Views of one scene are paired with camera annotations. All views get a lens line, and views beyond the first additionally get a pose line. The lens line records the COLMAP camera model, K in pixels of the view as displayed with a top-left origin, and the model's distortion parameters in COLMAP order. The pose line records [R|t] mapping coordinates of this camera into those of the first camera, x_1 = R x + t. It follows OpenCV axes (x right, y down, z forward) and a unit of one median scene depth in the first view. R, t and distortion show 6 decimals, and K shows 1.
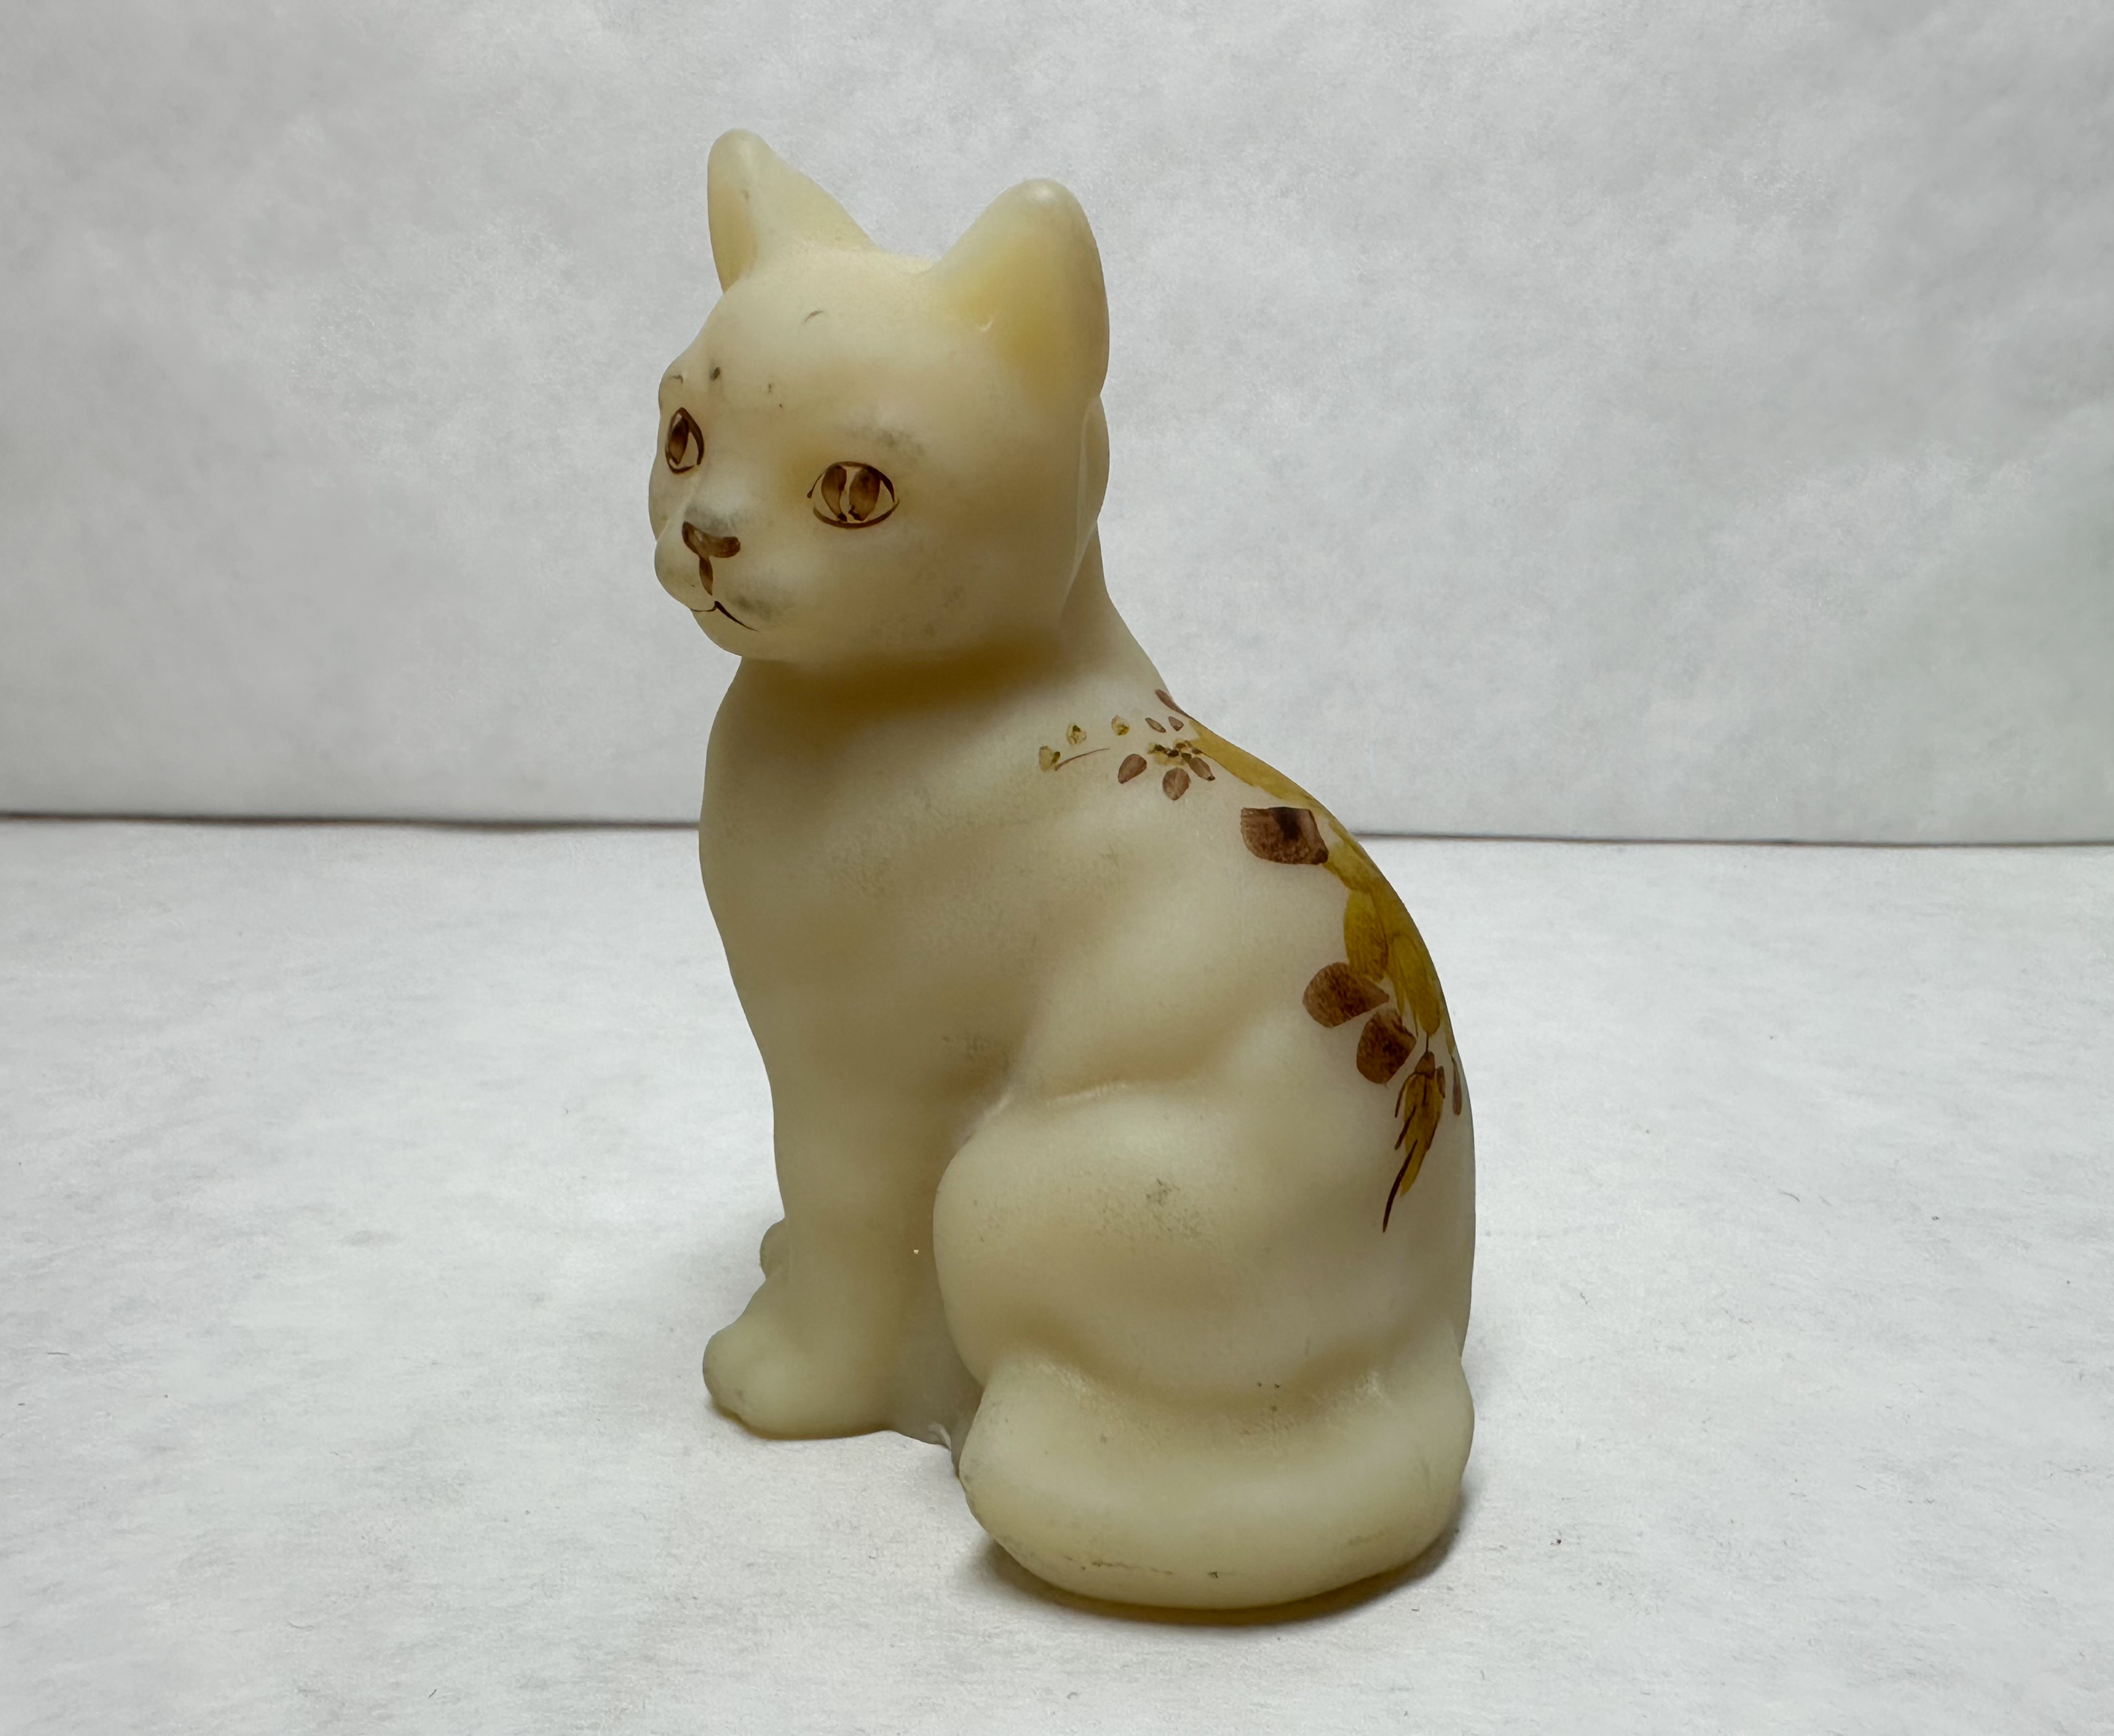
lens RADIAL K [[2159.0, 0, 973.4], [0, 2159.0, 1039.7], [0, 0, 1]] dist [-0.013071, 0.009254]
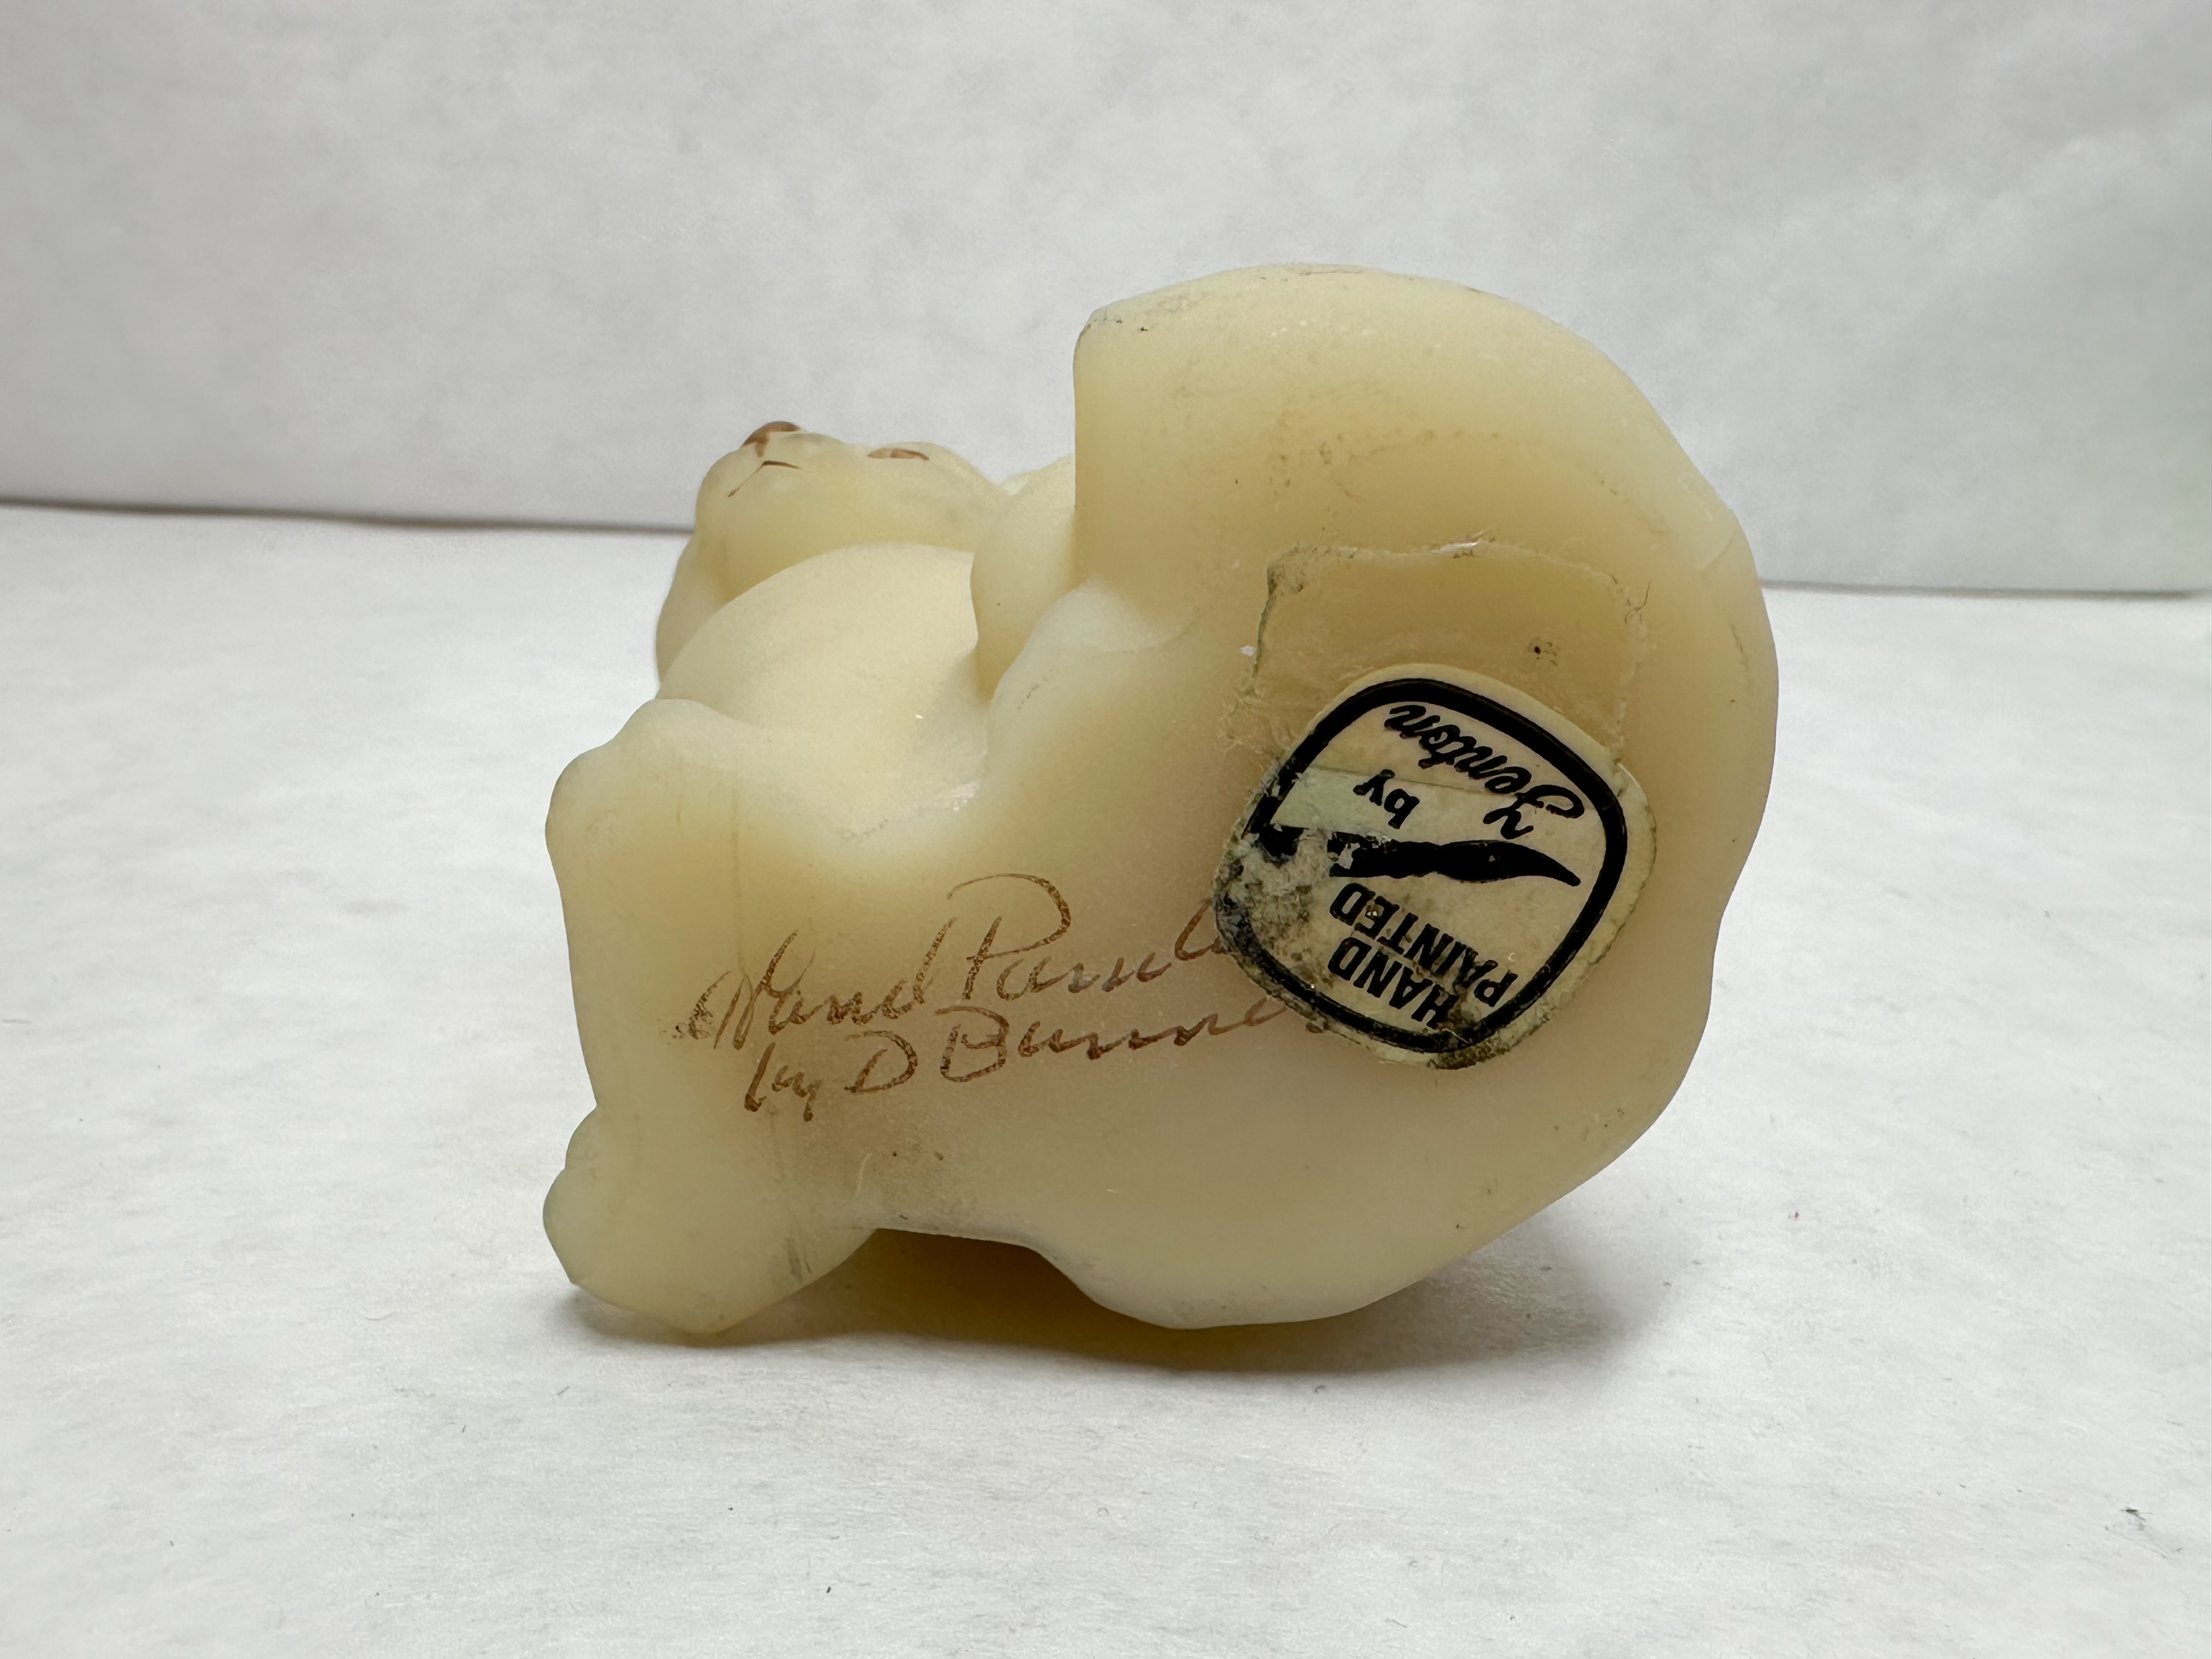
lens RADIAL K [[2063.4, 0, 1023.9], [0, 2063.4, 992.5], [0, 0, 1]] dist [-0.014666, 0.012243]
pose [[0.993724, 0.010237, 0.111390, -0.072258], [-0.018474, 0.997149, 0.073166, 0.039938], [-0.110324, -0.074765, 0.991080, 0.094436]]
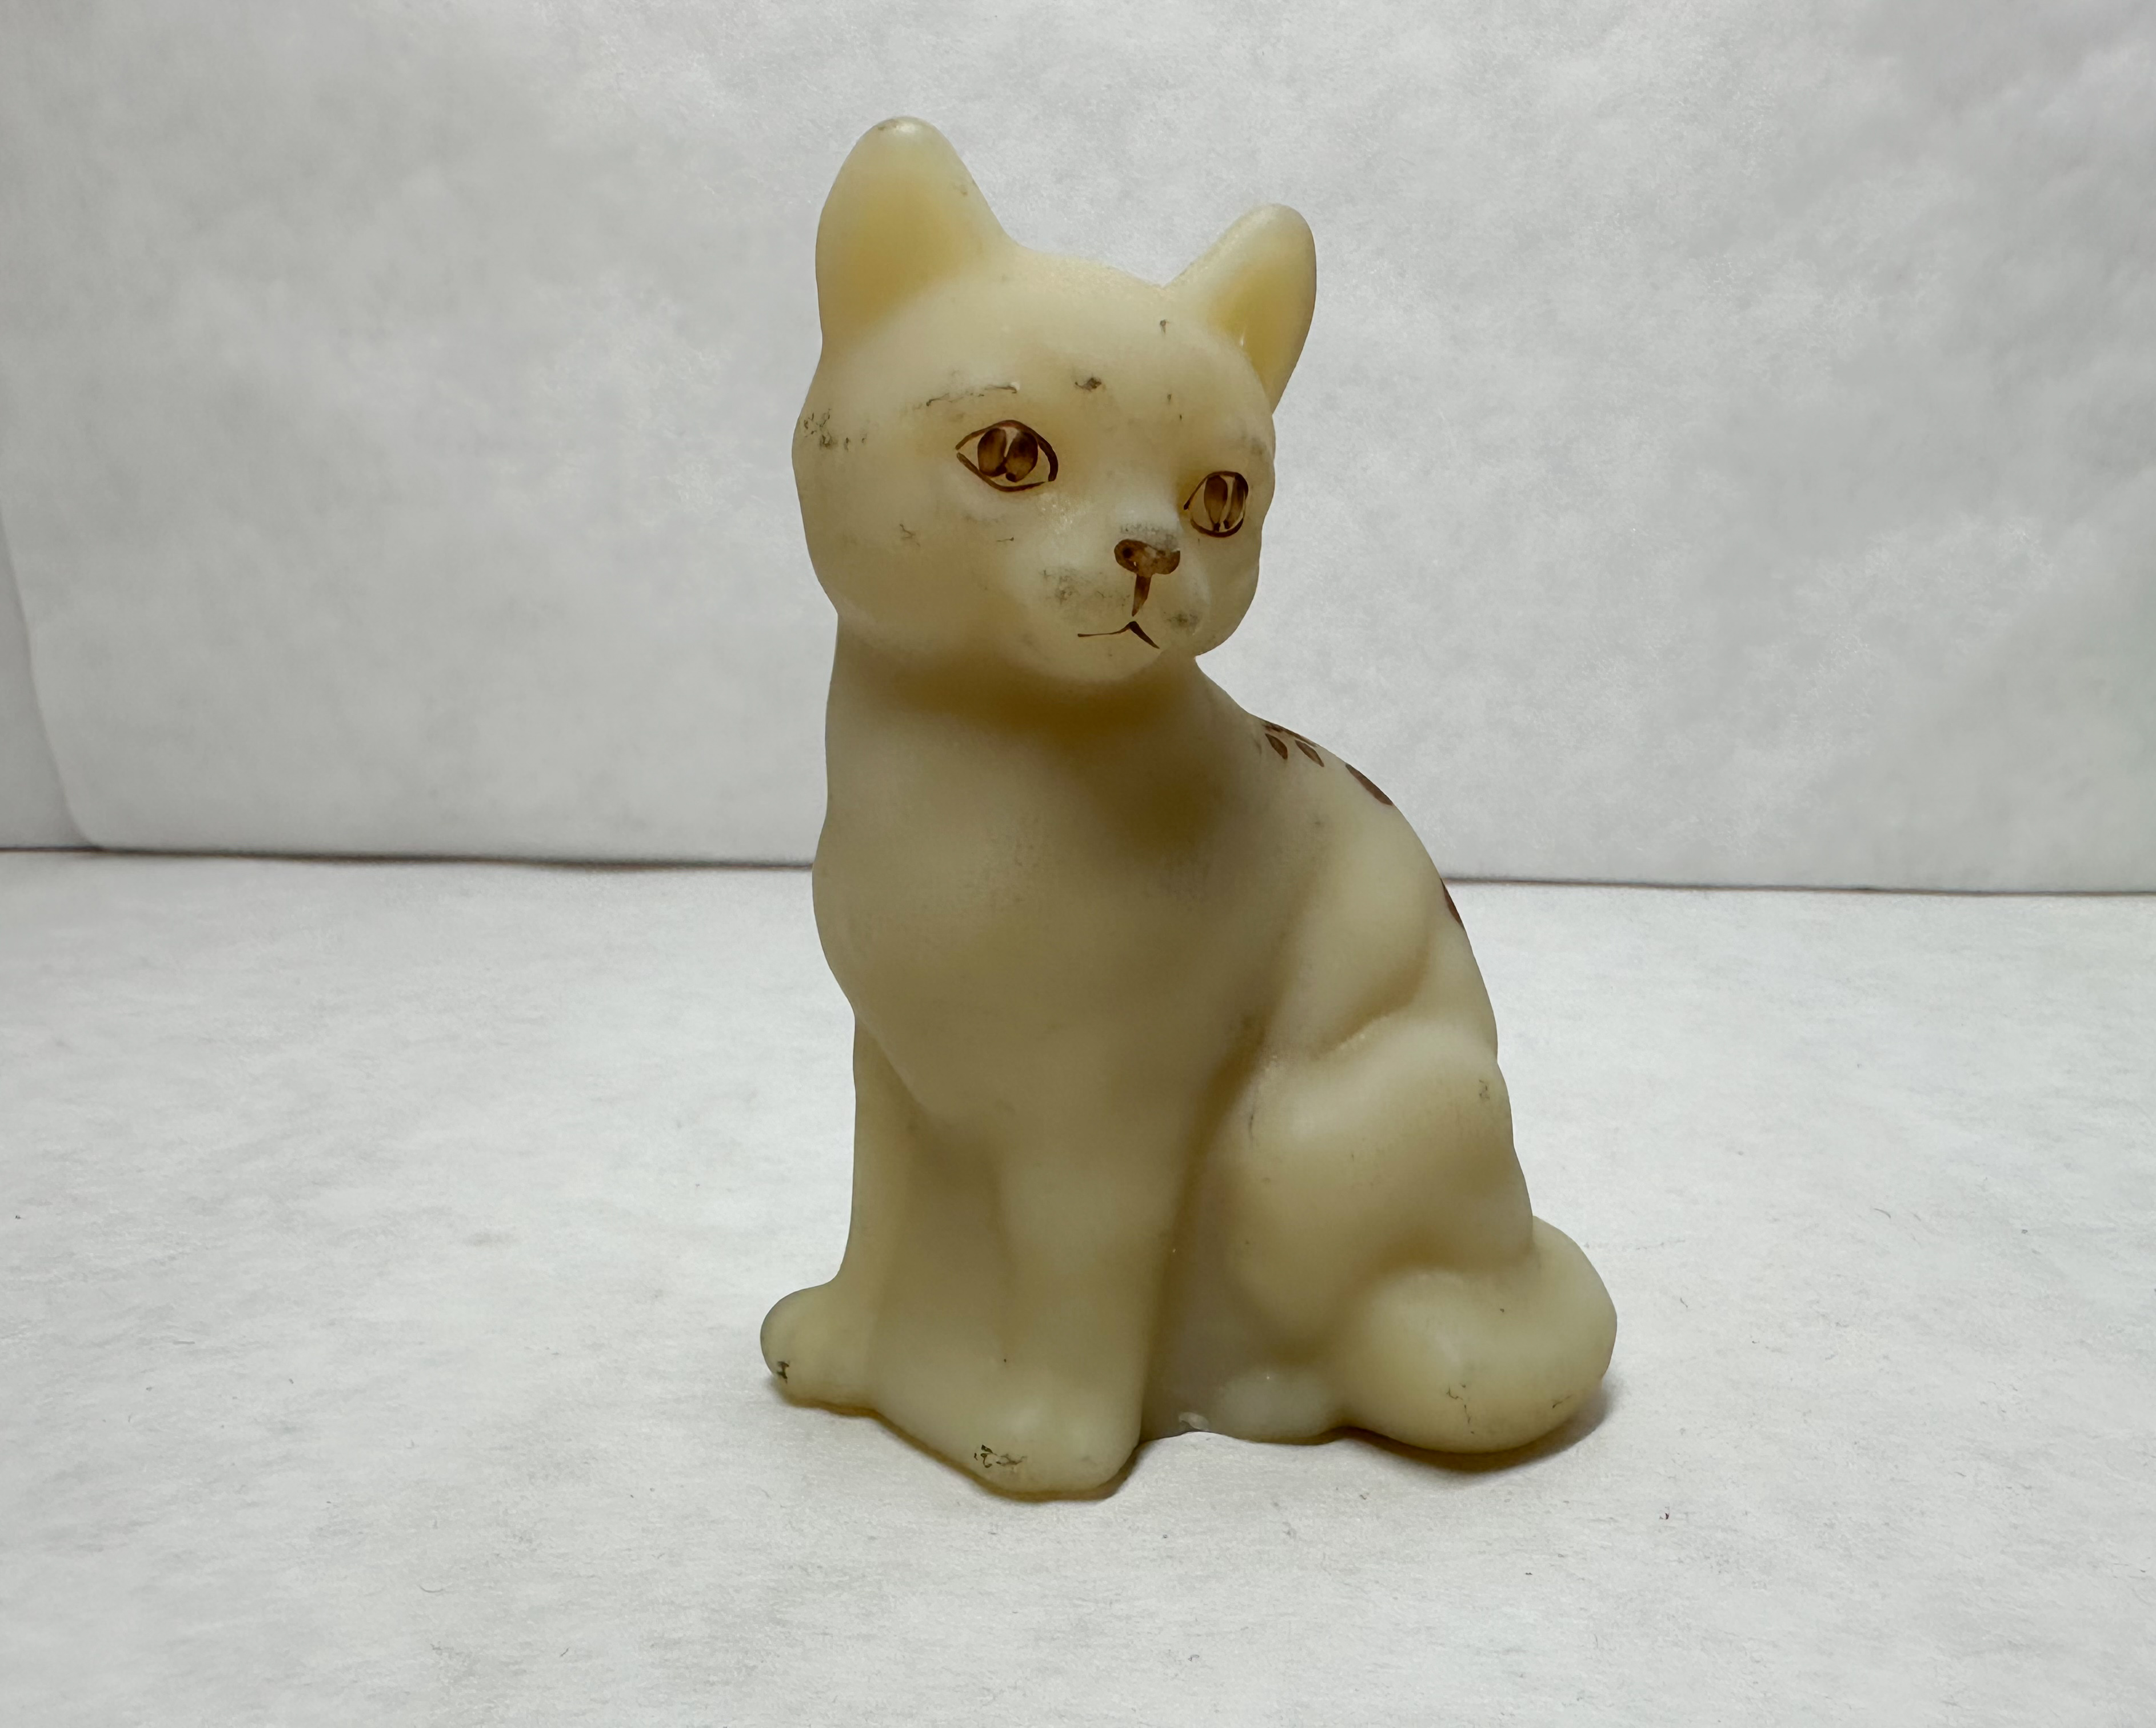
lens RADIAL K [[2146.3, 0, 1068.0], [0, 2146.3, 1035.4], [0, 0, 1]] dist [-0.004225, -0.004939]
pose [[0.999945, 0.006811, 0.007962, -0.010313], [-0.006505, 0.999264, -0.037805, 0.021354], [-0.008214, 0.037752, 0.999253, -0.010290]]
